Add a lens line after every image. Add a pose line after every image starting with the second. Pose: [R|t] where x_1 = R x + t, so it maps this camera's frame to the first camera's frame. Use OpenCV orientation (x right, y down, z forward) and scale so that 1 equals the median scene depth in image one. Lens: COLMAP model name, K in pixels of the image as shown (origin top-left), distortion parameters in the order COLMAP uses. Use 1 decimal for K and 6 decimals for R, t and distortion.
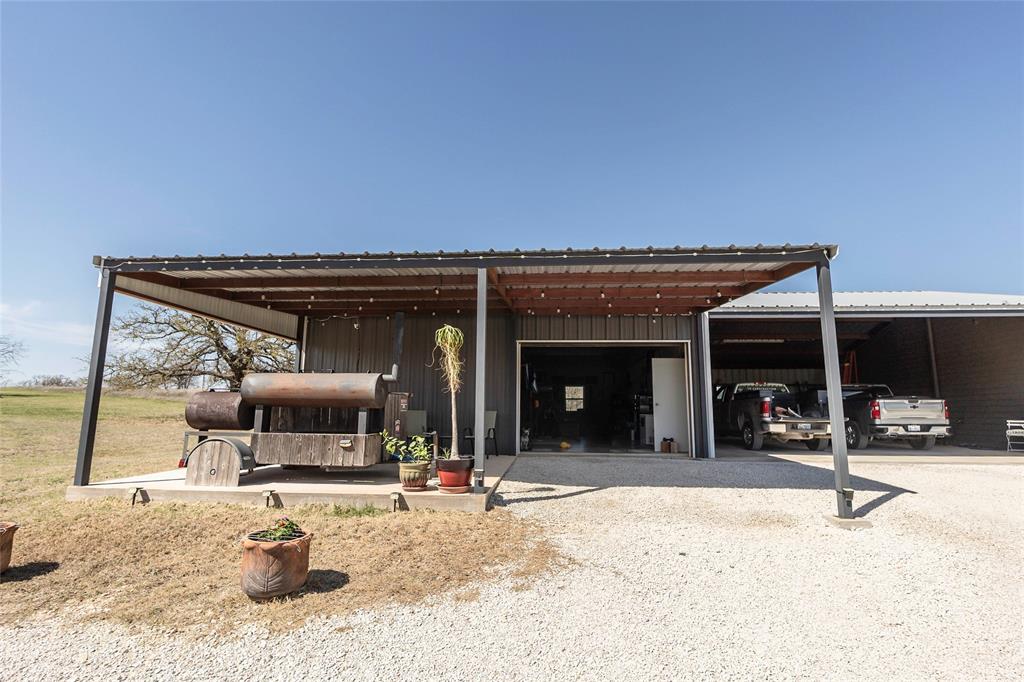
lens RADIAL K [[472.5, 0, 514.3], [0, 472.5, 340.1], [0, 0, 1]] dist [-0.002166, -0.000355]
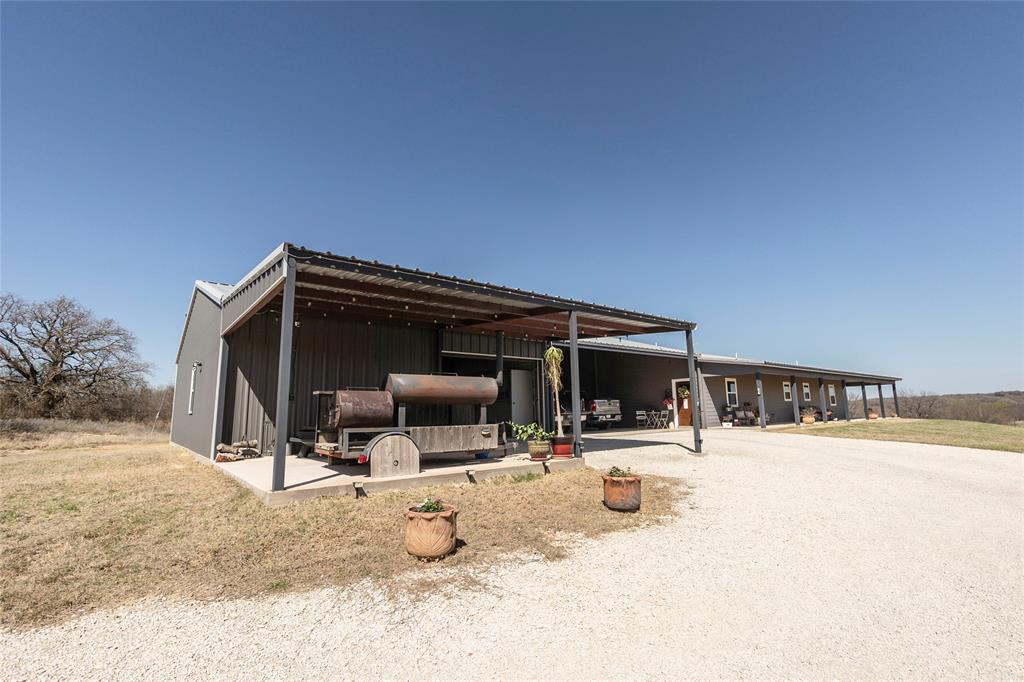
lens RADIAL K [[472.5, 0, 514.3], [0, 472.5, 340.1], [0, 0, 1]] dist [-0.002166, -0.000355]
pose [[0.721705, 0.082404, 0.687279, -1.099197], [-0.074247, 0.996376, -0.041498, 0.016251], [-0.688208, -0.021079, 0.725207, 0.014442]]
